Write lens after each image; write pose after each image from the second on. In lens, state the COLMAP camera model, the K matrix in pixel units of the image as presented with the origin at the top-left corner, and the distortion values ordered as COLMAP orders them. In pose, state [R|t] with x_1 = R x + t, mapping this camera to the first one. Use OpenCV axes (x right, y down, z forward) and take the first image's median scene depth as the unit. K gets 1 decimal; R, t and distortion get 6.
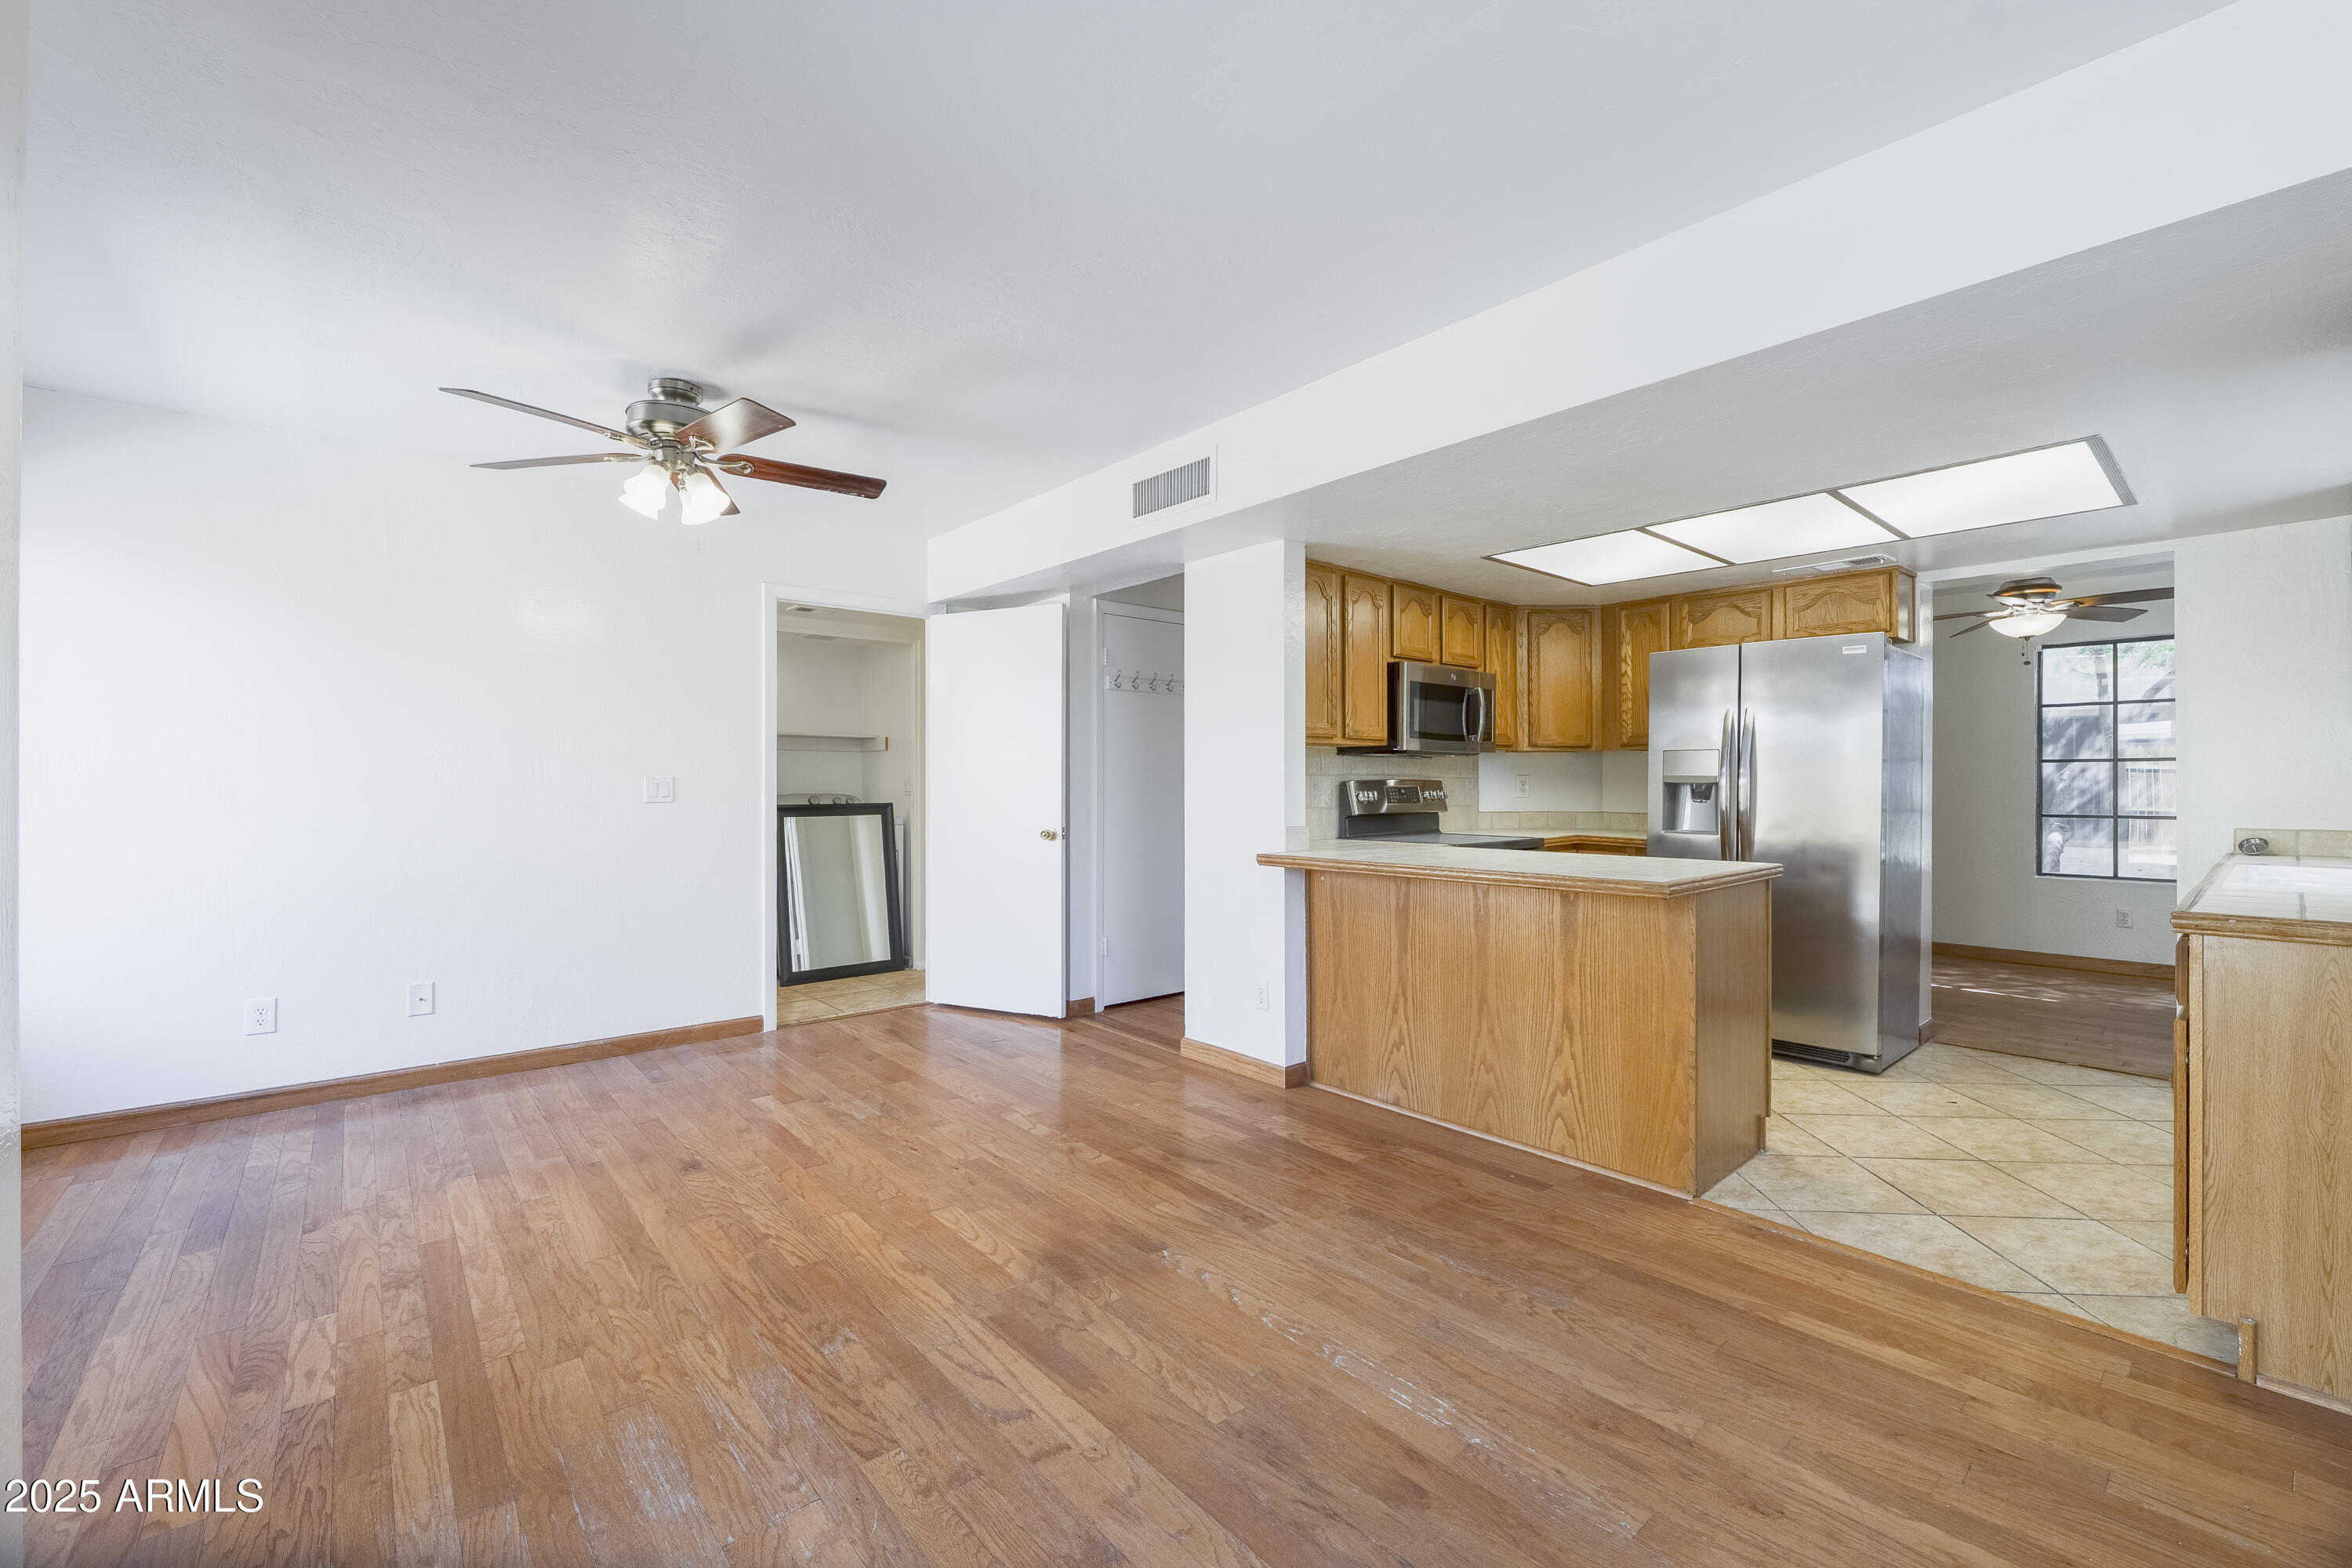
lens RADIAL K [[974.5, 0, 1177.4], [0, 974.5, 778.8], [0, 0, 1]] dist [-0.011705, -0.000159]
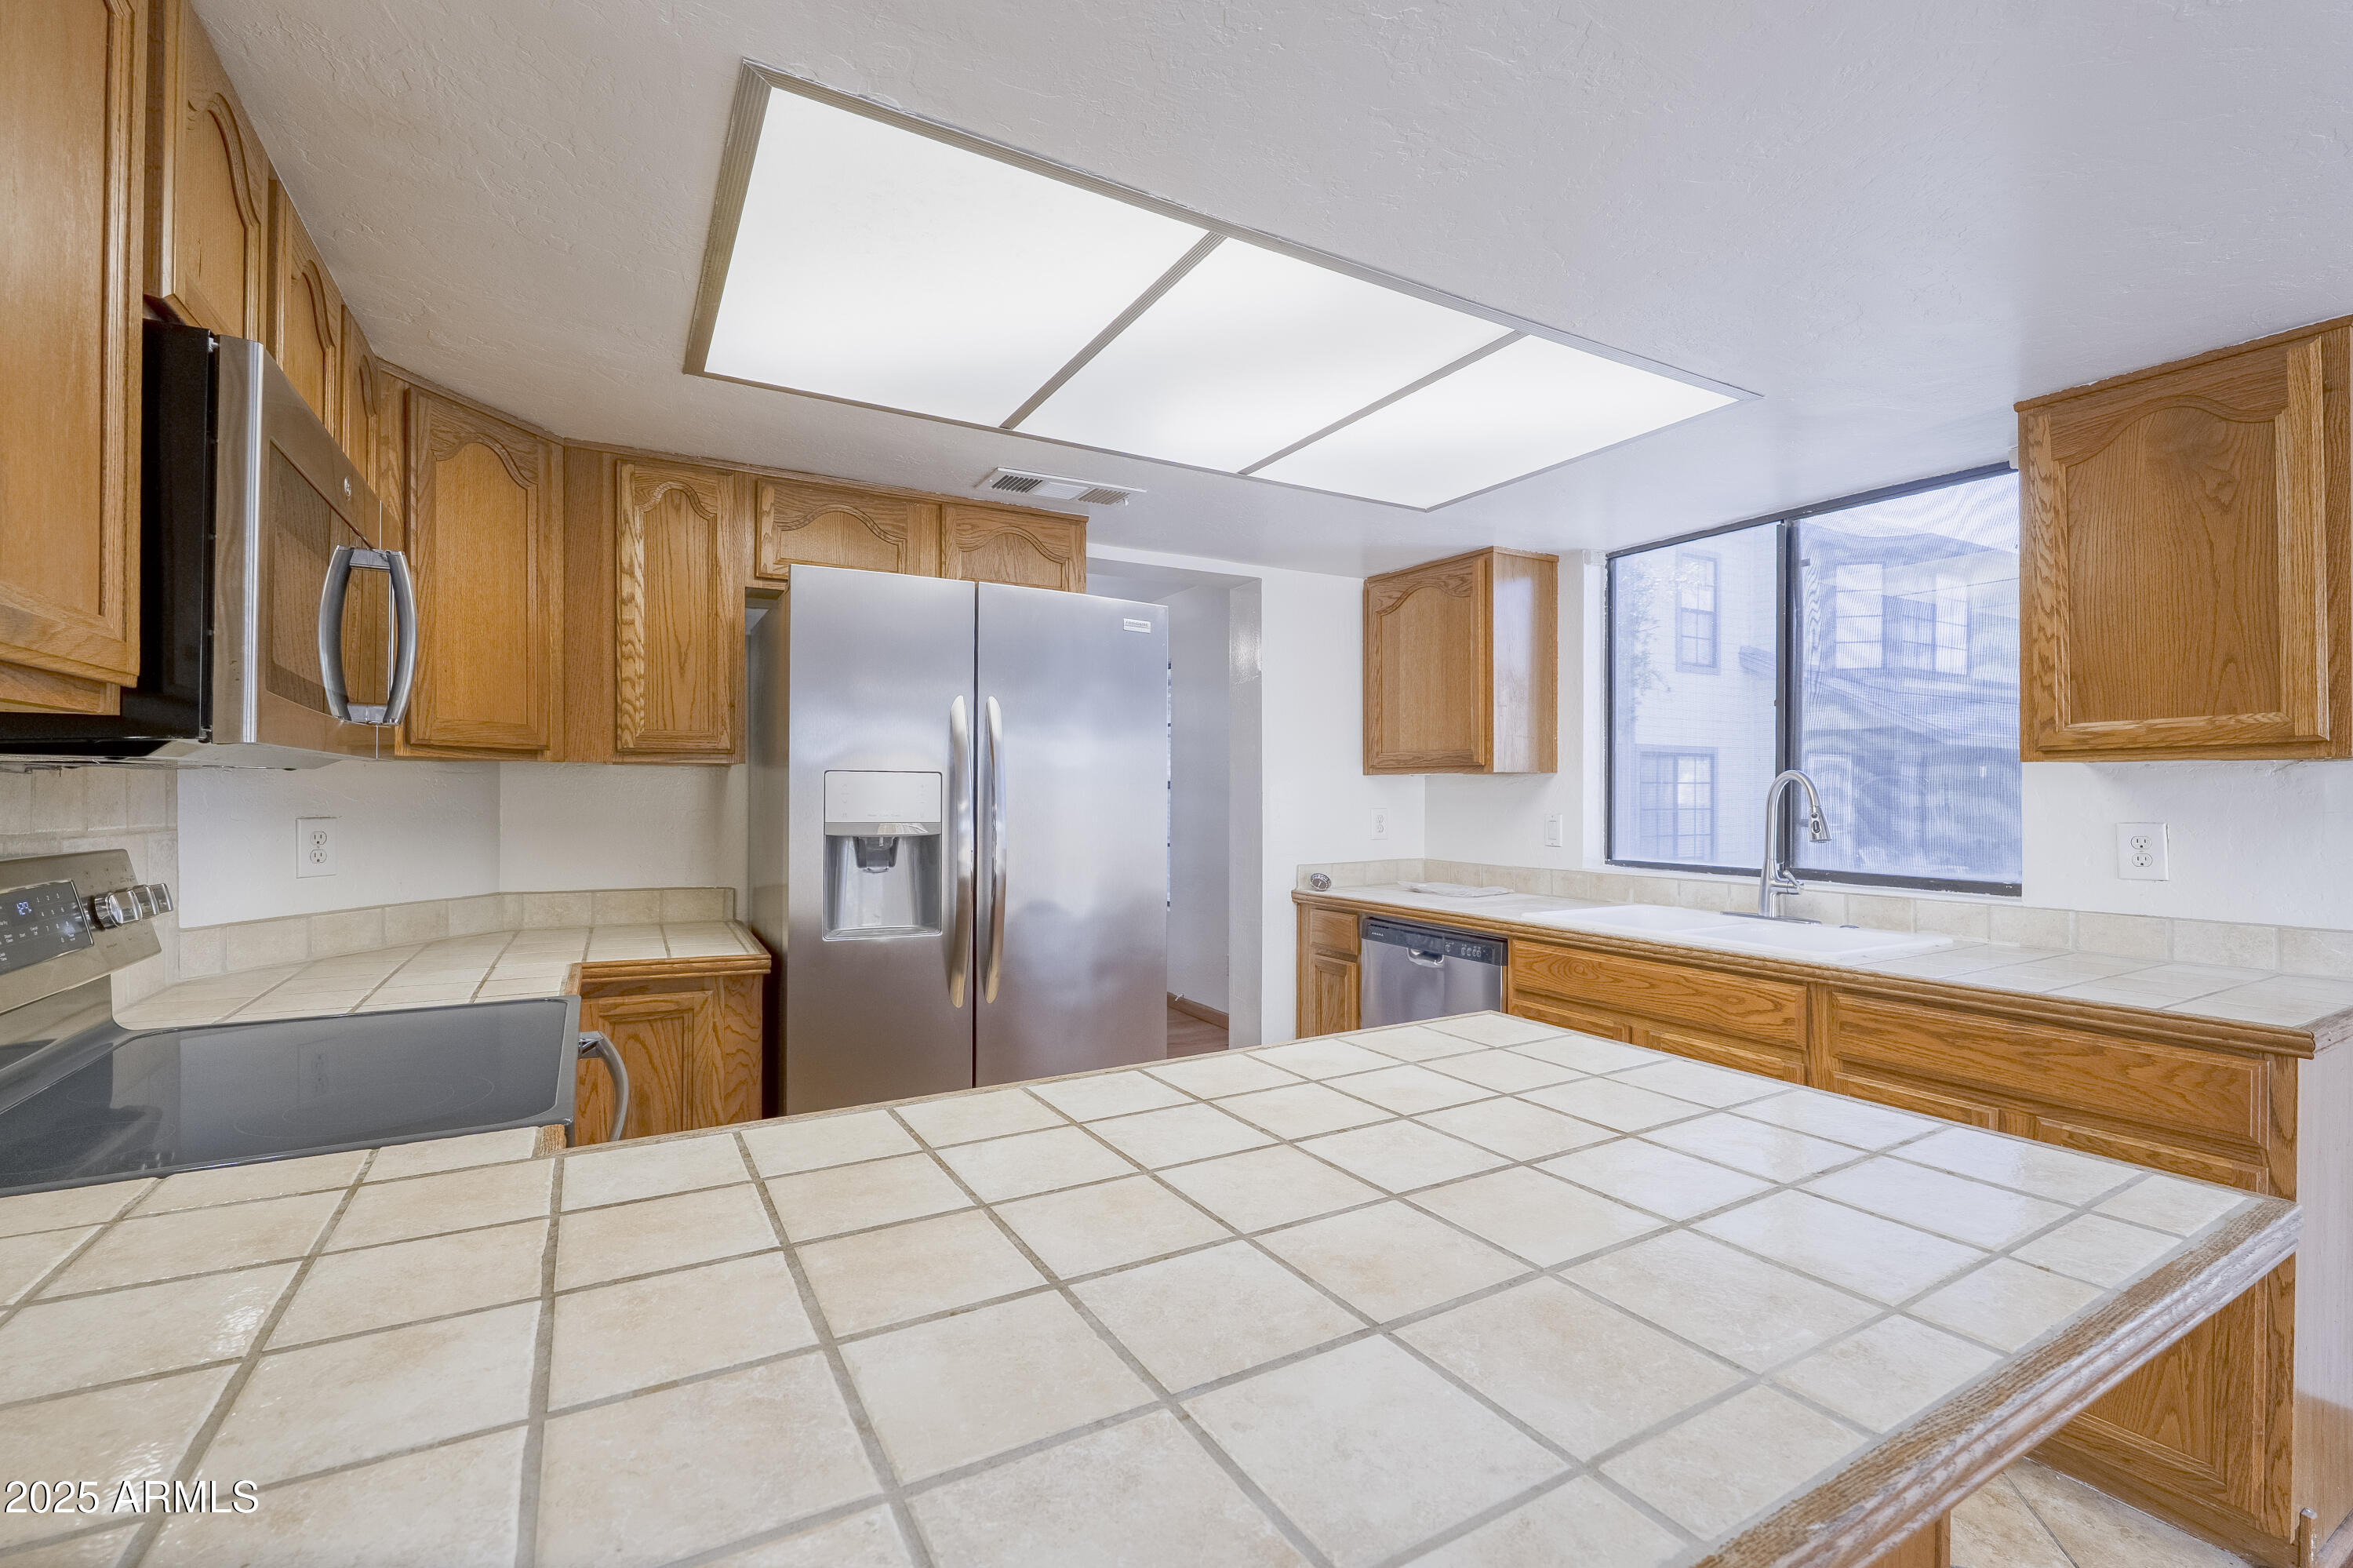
lens RADIAL K [[974.9, 0, 1171.6], [0, 974.9, 793.9], [0, 0, 1]] dist [-0.011705, -0.000159]
pose [[0.191951, -0.001365, 0.981404, 0.071054], [-0.005671, 0.999981, 0.002500, -0.024769], [-0.981388, -0.006045, 0.191940, 0.940878]]
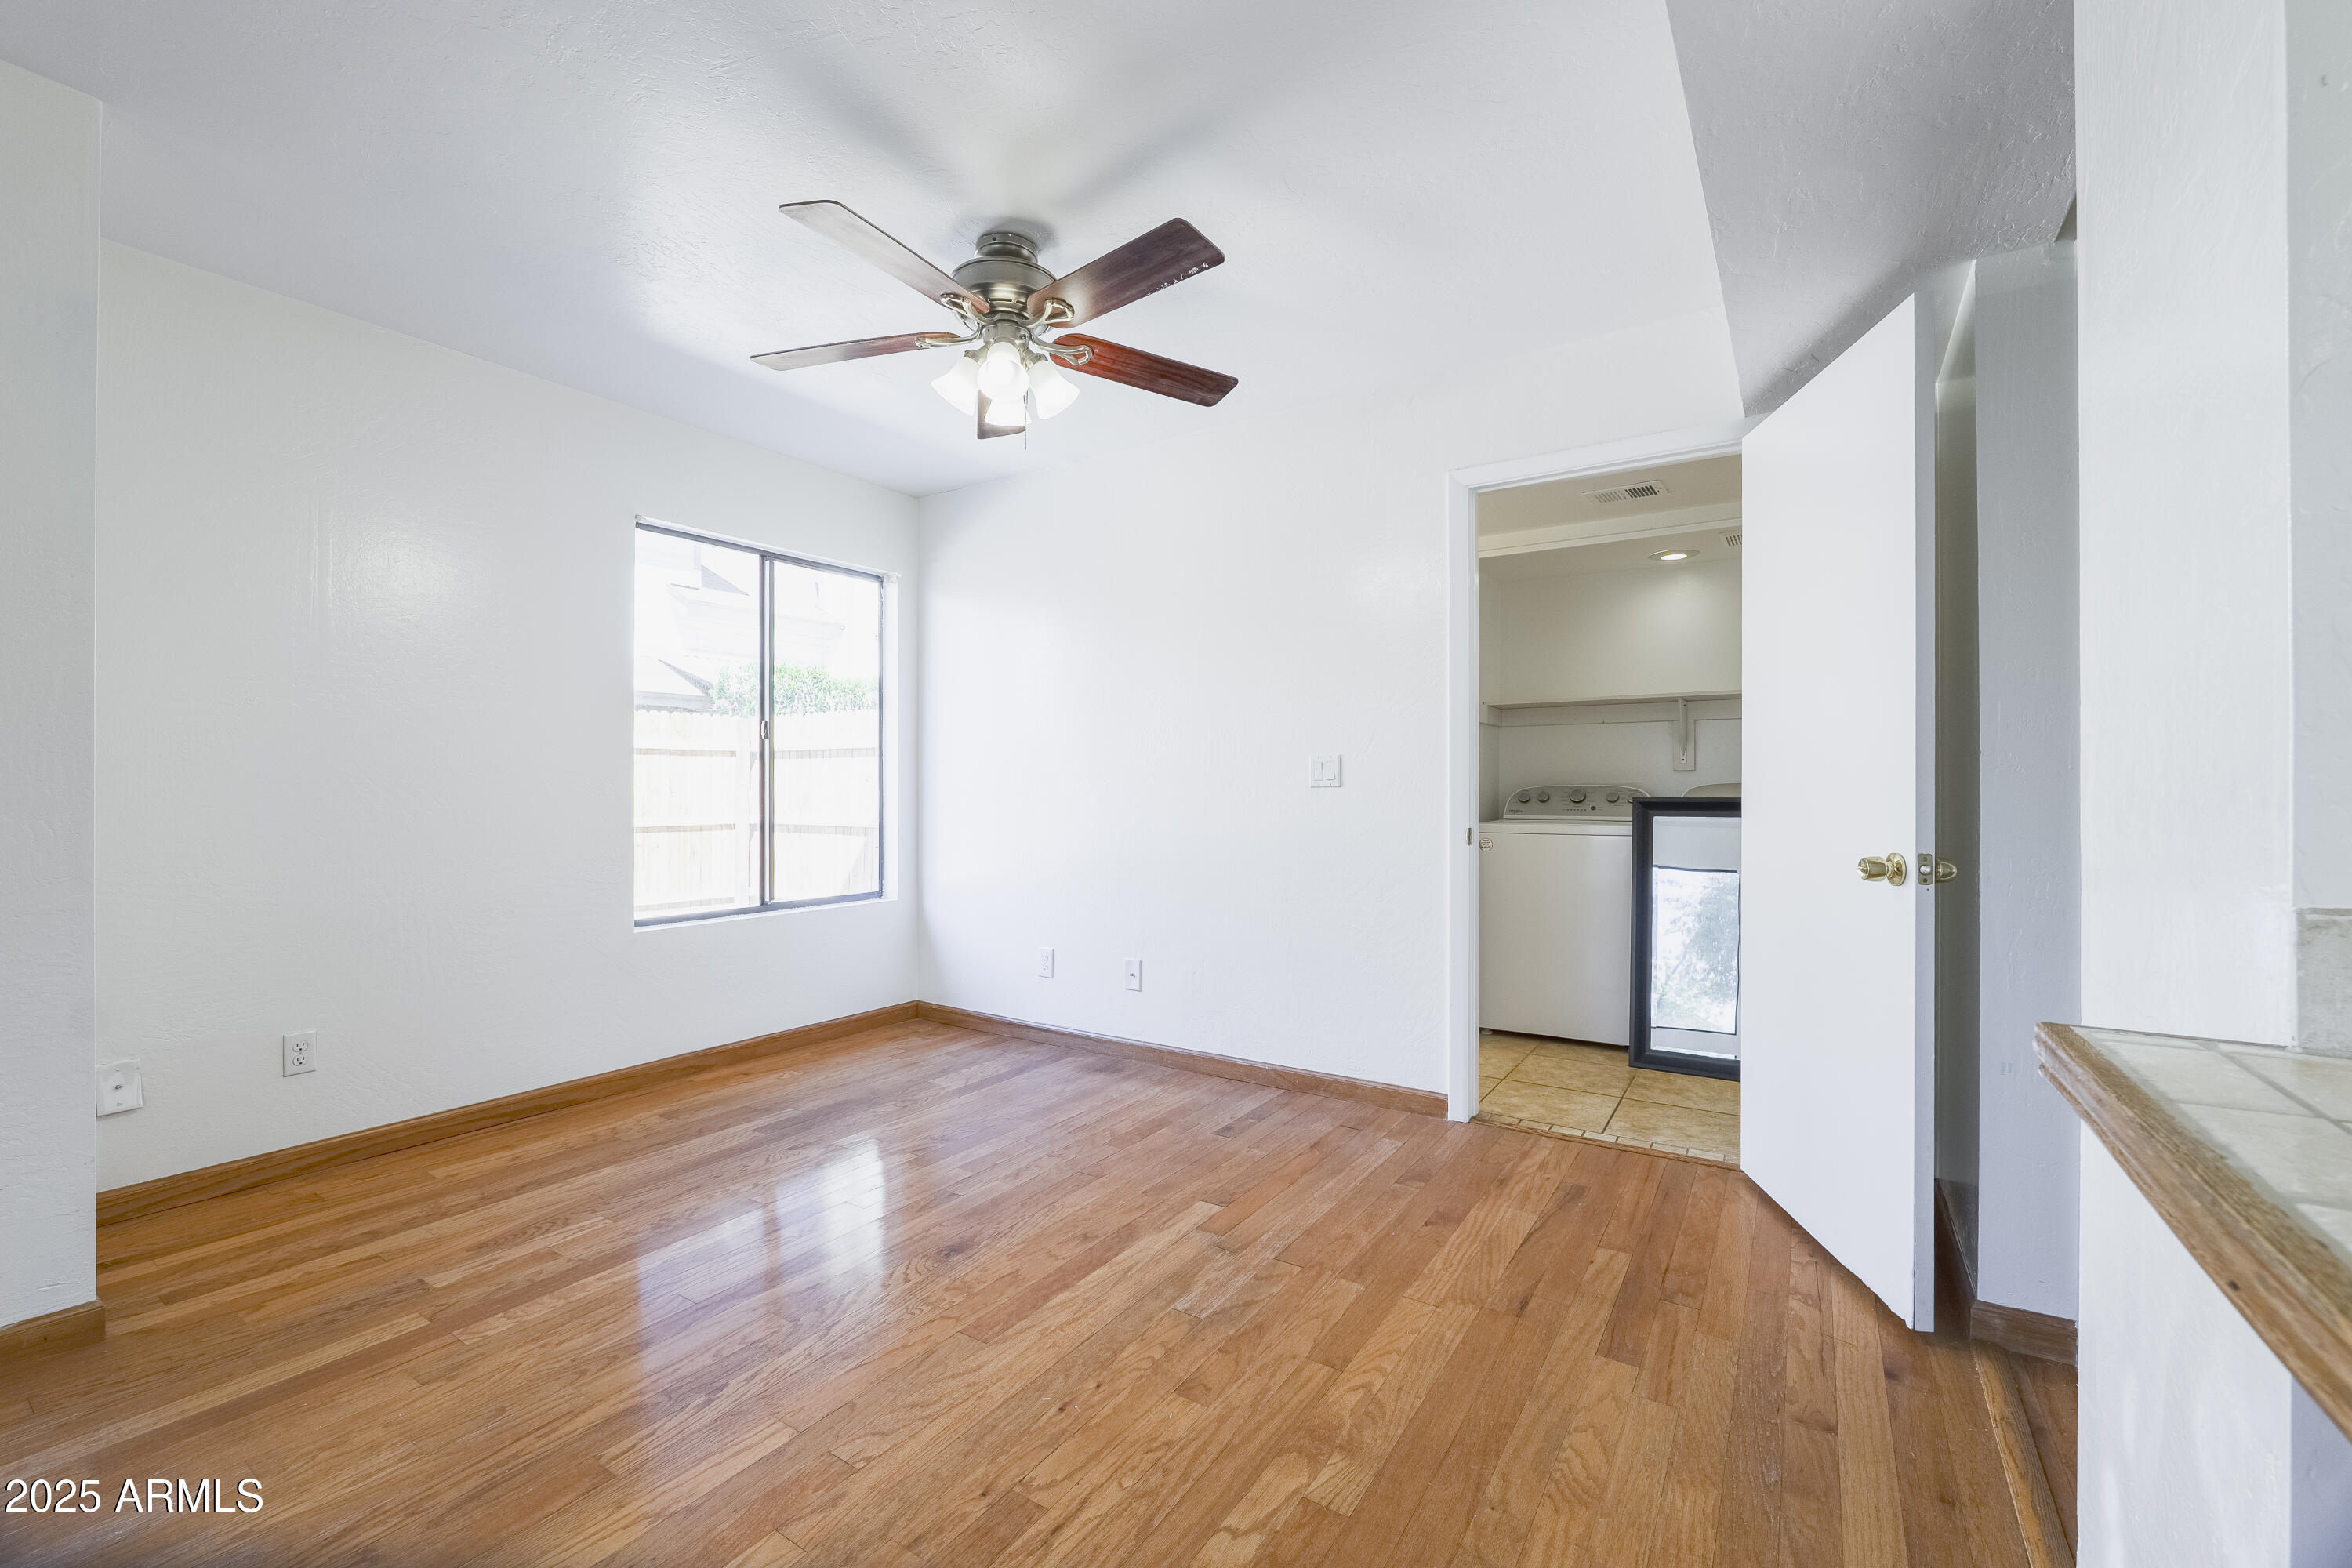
lens RADIAL K [[974.5, 0, 1163.2], [0, 974.5, 783.3], [0, 0, 1]] dist [-0.011705, -0.000159]
pose [[0.268901, -0.001715, -0.963166, 0.235690], [0.006321, 0.999980, -0.000016, 0.027021], [0.963147, -0.006084, 0.268907, 0.796822]]
